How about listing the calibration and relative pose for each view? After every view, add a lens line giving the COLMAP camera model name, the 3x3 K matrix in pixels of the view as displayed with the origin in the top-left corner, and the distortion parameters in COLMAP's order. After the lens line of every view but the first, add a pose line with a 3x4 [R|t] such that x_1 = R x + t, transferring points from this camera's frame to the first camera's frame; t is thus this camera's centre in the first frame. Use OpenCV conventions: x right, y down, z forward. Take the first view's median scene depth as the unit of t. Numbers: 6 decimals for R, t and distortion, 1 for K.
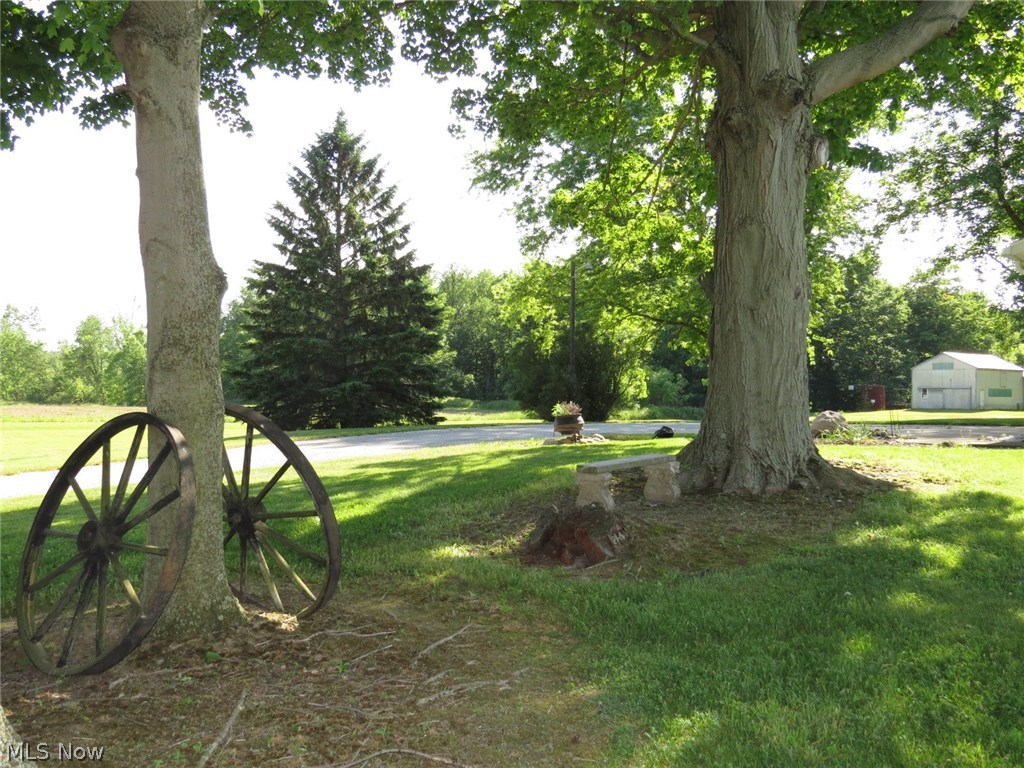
lens RADIAL K [[982.4, 0, 512.6], [0, 982.4, 384.7], [0, 0, 1]] dist [-0.011120, 0.000000]
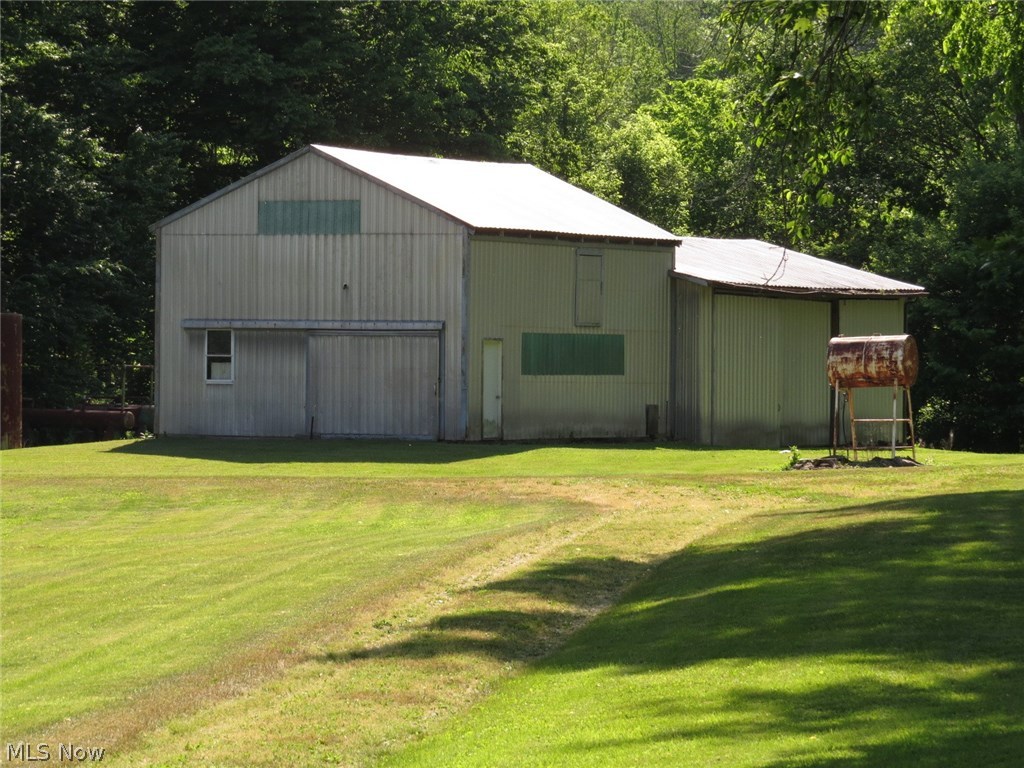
lens RADIAL K [[4613.1, 0, 512.1], [0, 4613.1, 383.7], [0, 0, 1]] dist [0.101532, 0.000000]
pose [[0.892739, -0.006452, 0.450528, 0.061883], [-0.003740, 0.999757, 0.021729, -0.005723], [-0.450559, -0.021083, 0.892498, 0.161955]]
